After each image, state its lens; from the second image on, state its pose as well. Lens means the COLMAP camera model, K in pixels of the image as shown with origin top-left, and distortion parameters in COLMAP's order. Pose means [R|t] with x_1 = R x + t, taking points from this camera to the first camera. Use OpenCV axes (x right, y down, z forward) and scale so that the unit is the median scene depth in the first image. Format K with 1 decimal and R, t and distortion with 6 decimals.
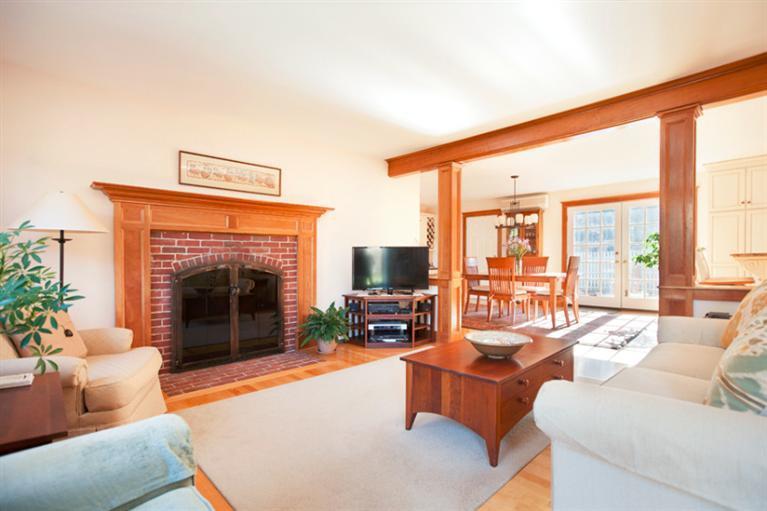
lens RADIAL K [[375.0, 0, 383.5], [0, 375.0, 255.5], [0, 0, 1]] dist [-0.000239, 0.000048]
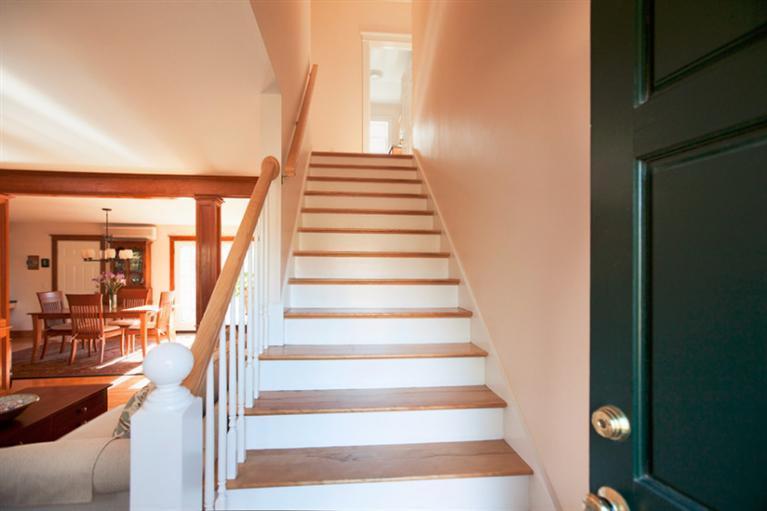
lens RADIAL K [[357.5, 0, 382.5], [0, 357.5, 271.5], [0, 0, 1]] dist [0.000084, 0.000008]
pose [[0.614128, 0.008108, 0.789165, 0.059968], [-0.001246, 0.999956, -0.009304, -0.042036], [-0.789206, 0.004731, 0.614111, -0.132677]]
